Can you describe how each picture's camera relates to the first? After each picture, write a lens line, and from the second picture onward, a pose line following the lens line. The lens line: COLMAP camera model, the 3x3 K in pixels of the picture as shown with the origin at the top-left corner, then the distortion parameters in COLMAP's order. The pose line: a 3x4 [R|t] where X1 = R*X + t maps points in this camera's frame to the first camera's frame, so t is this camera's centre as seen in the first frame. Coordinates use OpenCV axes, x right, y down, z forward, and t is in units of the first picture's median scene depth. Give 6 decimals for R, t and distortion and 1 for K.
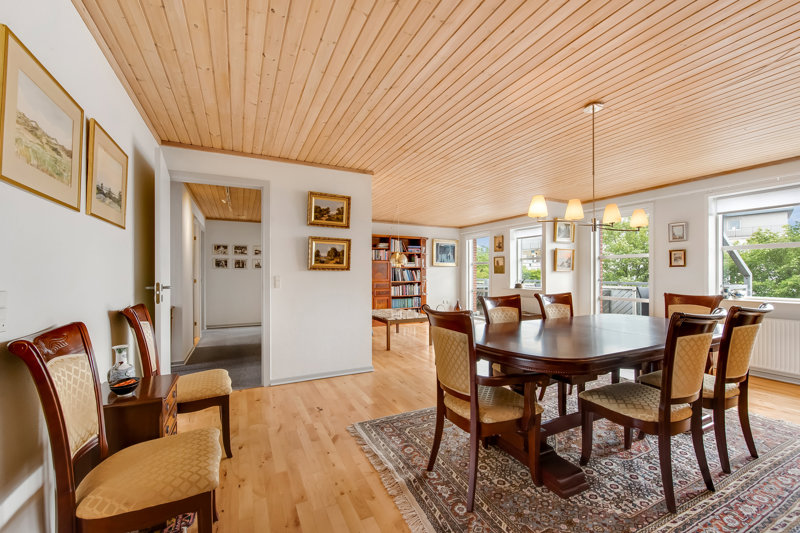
lens RADIAL K [[335.0, 0, 407.4], [0, 335.0, 272.1], [0, 0, 1]] dist [-0.003803, -0.000081]
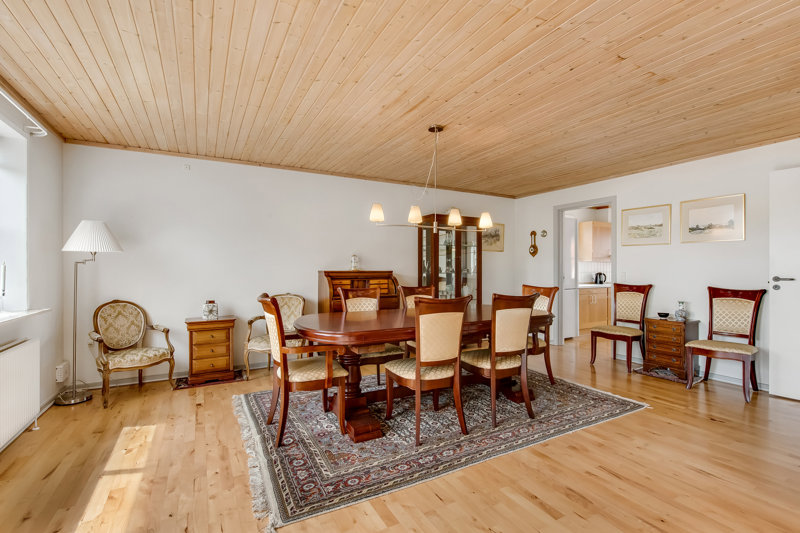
lens RADIAL K [[356.9, 0, 396.1], [0, 356.9, 266.0], [0, 0, 1]] dist [-0.000474, -0.003712]
pose [[-0.999786, 0.001628, -0.020626, 0.236030], [0.001835, 0.999948, -0.010008, 0.002165], [0.020608, -0.010043, -0.999737, 0.740531]]
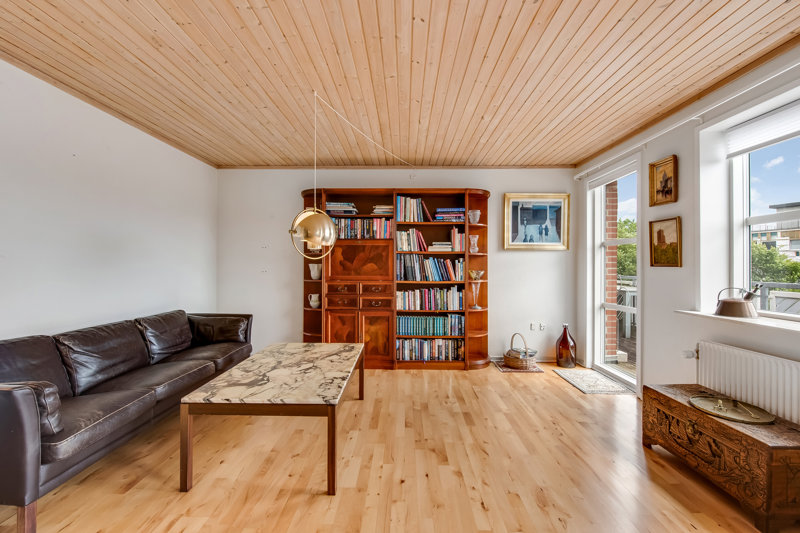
lens RADIAL K [[356.9, 0, 391.4], [0, 356.9, 264.7], [0, 0, 1]] dist [-0.000474, -0.003712]
pose [[0.874864, 0.004119, -0.484352, 0.200900], [-0.001797, 0.999985, 0.005258, 0.000520], [0.484366, -0.003730, 0.874858, 0.524714]]
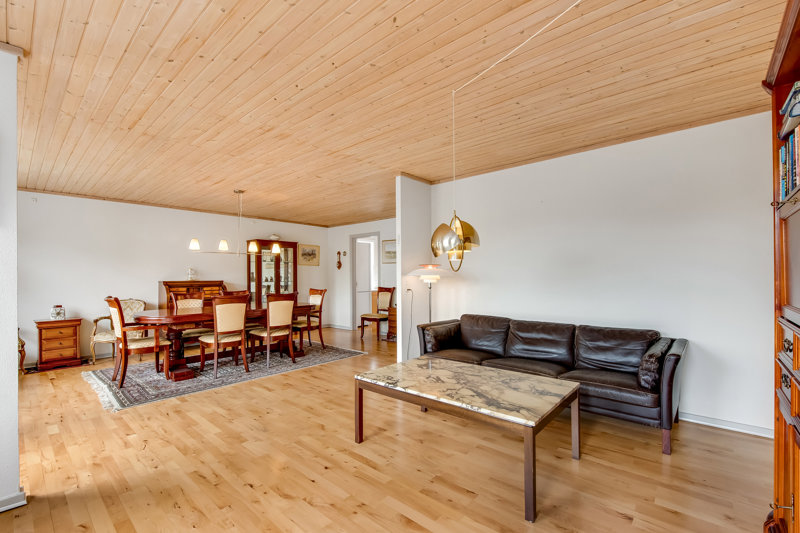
lens RADIAL K [[356.9, 0, 406.2], [0, 356.9, 274.3], [0, 0, 1]] dist [-0.000474, -0.003712]
pose [[-0.933352, 0.007648, -0.358880, 0.123343], [0.011577, 0.999894, -0.008801, 0.001783], [0.358775, -0.012369, -0.933342, 1.076817]]
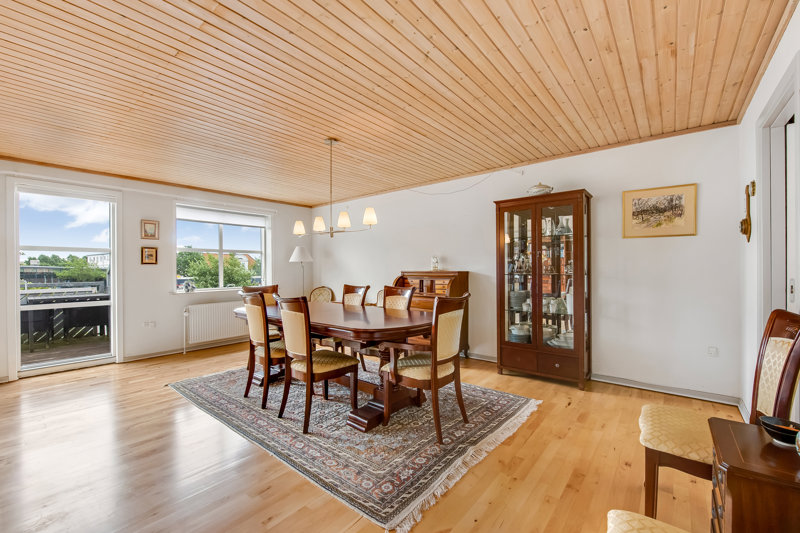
lens RADIAL K [[332.4, 0, 402.8], [0, 332.4, 268.5], [0, 0, 1]] dist [-0.001131, -0.000083]
pose [[-0.412217, 0.004054, 0.911077, -0.239234], [0.003288, 0.999990, -0.002962, 0.001381], [-0.911080, 0.001775, -0.412226, 0.417794]]
